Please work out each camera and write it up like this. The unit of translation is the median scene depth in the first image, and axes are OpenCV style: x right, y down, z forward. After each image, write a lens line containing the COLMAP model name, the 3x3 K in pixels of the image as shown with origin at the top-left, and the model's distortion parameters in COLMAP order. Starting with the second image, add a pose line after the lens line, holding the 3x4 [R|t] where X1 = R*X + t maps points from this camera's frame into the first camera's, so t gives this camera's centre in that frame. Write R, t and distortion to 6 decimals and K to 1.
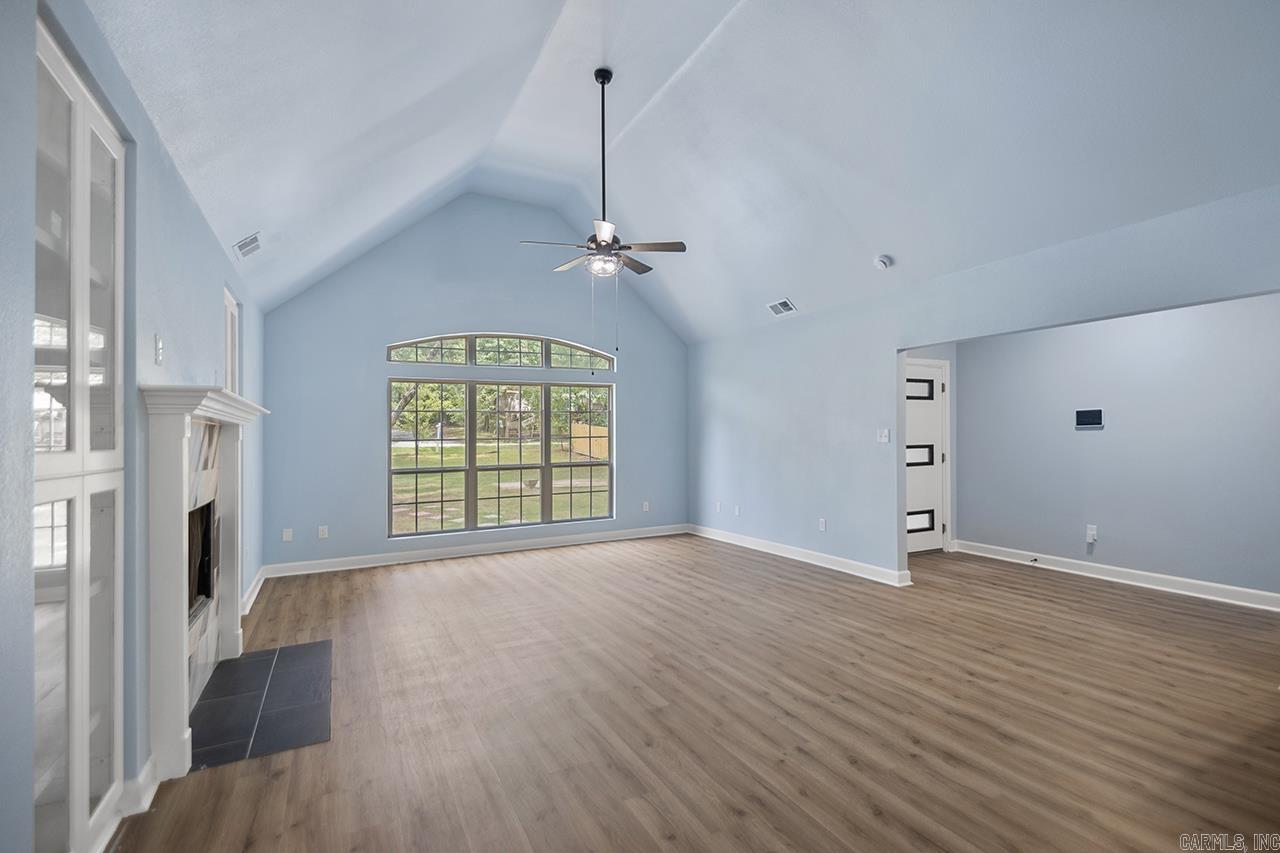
lens RADIAL K [[595.8, 0, 654.5], [0, 595.8, 436.8], [0, 0, 1]] dist [0.043455, -0.022894]
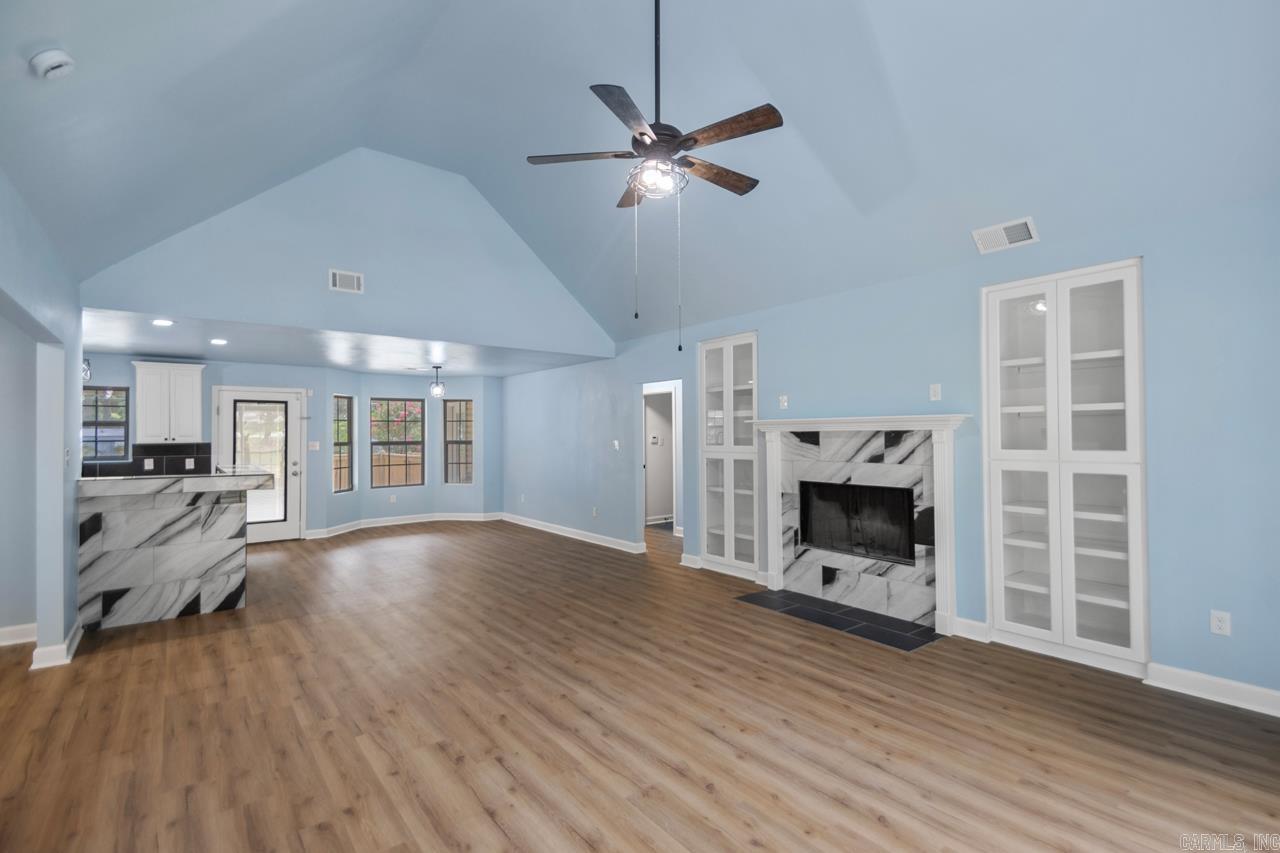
lens RADIAL K [[595.1, 0, 647.8], [0, 595.1, 429.4], [0, 0, 1]] dist [0.029172, -0.000348]
pose [[-0.983166, 0.022950, -0.181266, 0.037840], [0.024783, 0.999662, -0.007851, -0.020413], [0.181024, -0.012211, -0.983403, 1.569442]]
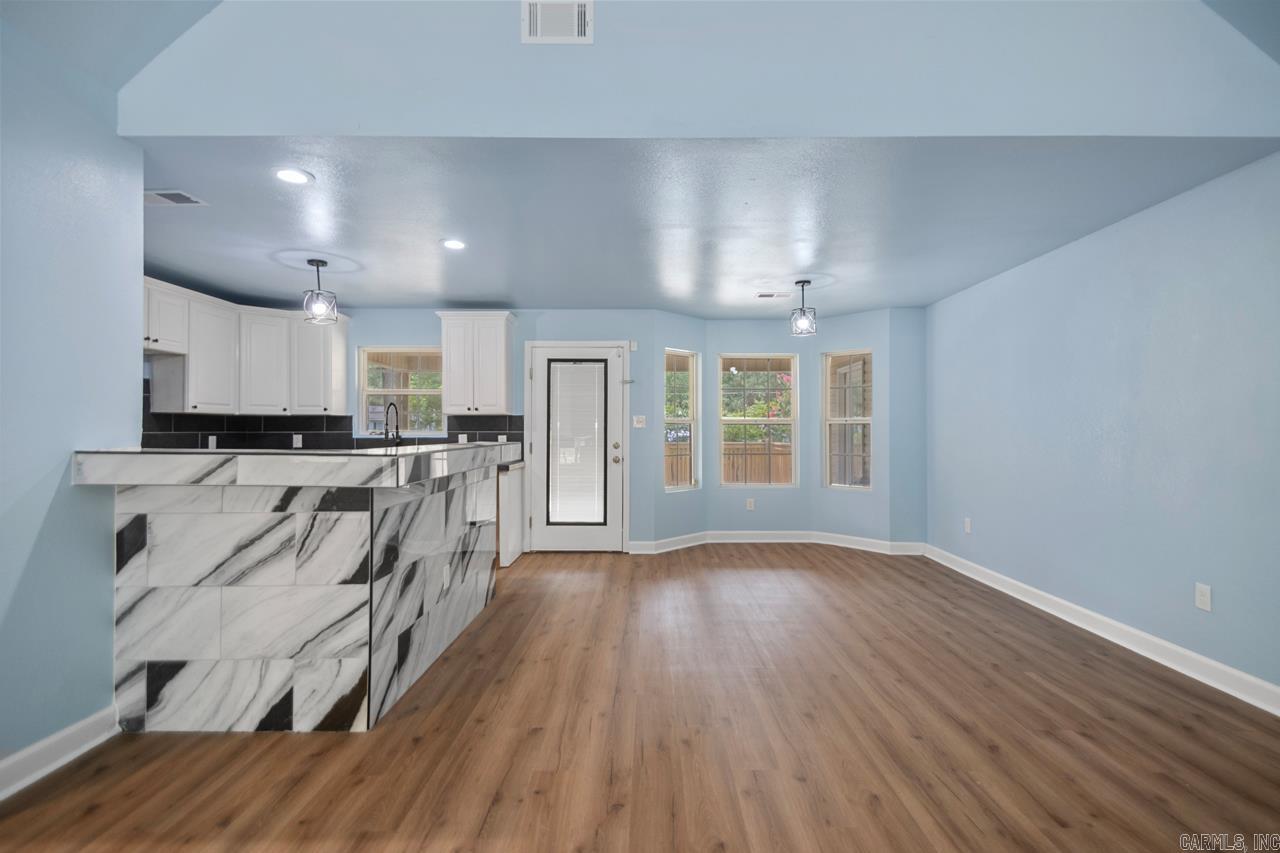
lens RADIAL K [[586.2, 0, 653.2], [0, 586.2, 424.4], [0, 0, 1]] dist [0.023660, -0.000387]
pose [[-0.887517, 0.021559, 0.460270, 0.099814], [0.012445, 0.999662, -0.022826, 0.022954], [-0.460606, -0.014530, -0.887486, 0.729172]]
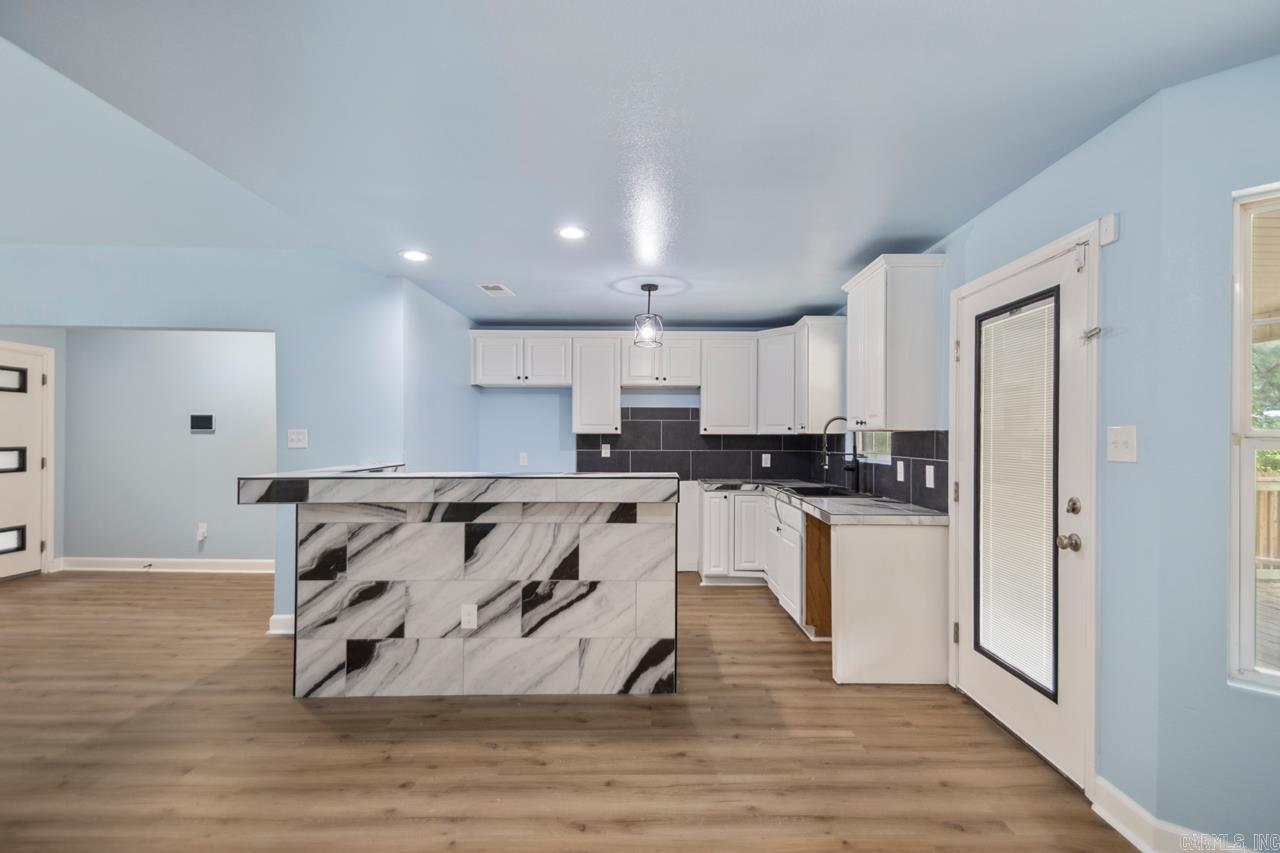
lens RADIAL K [[595.8, 0, 654.5], [0, 595.8, 436.8], [0, 0, 1]] dist [0.043455, -0.022894]
pose [[0.453398, 0.020966, 0.891061, 0.145729], [-0.016185, 0.999752, -0.015287, -0.003531], [-0.891161, -0.007491, 0.453625, -0.219706]]
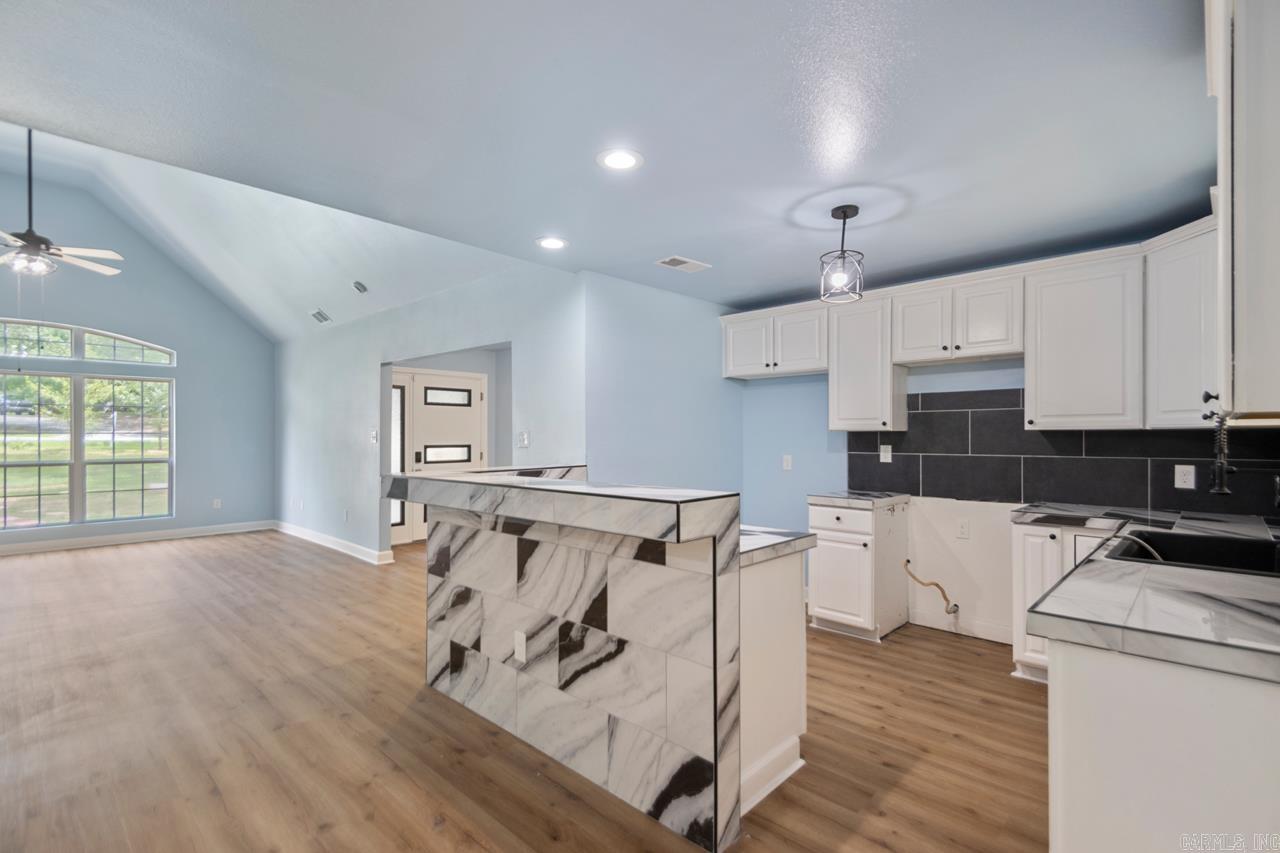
lens RADIAL K [[595.1, 0, 647.8], [0, 595.1, 429.4], [0, 0, 1]] dist [0.029172, -0.000348]
pose [[0.944472, 0.019392, 0.328020, 0.550848], [-0.016621, 0.999799, -0.011250, -0.012825], [-0.328172, 0.005173, 0.944604, -0.309981]]
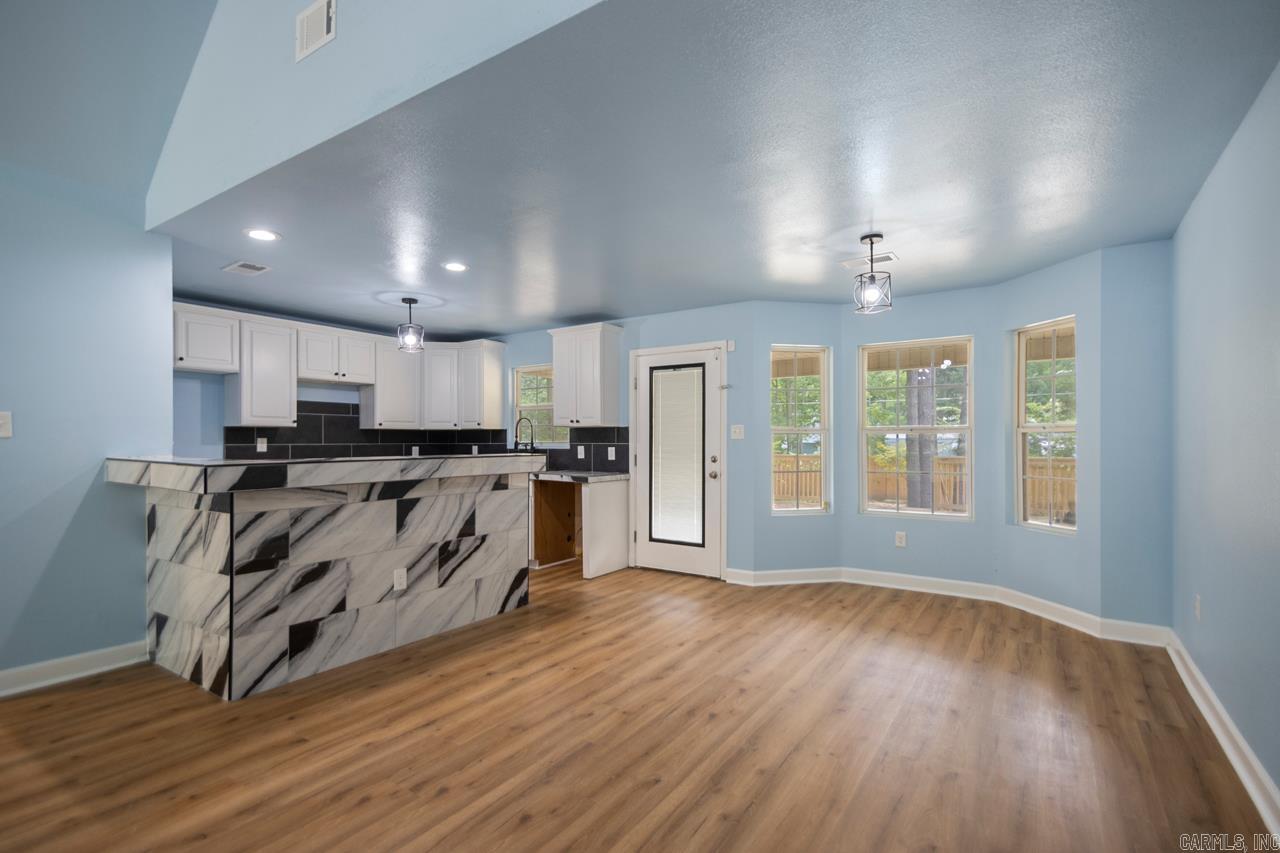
lens RADIAL K [[595.8, 0, 654.5], [0, 595.8, 436.8], [0, 0, 1]] dist [0.043455, -0.022894]
pose [[-0.490122, 0.024243, 0.871317, -0.175968], [0.004980, 0.999675, -0.025013, 0.024107], [-0.871640, -0.007920, -0.490083, 0.328980]]
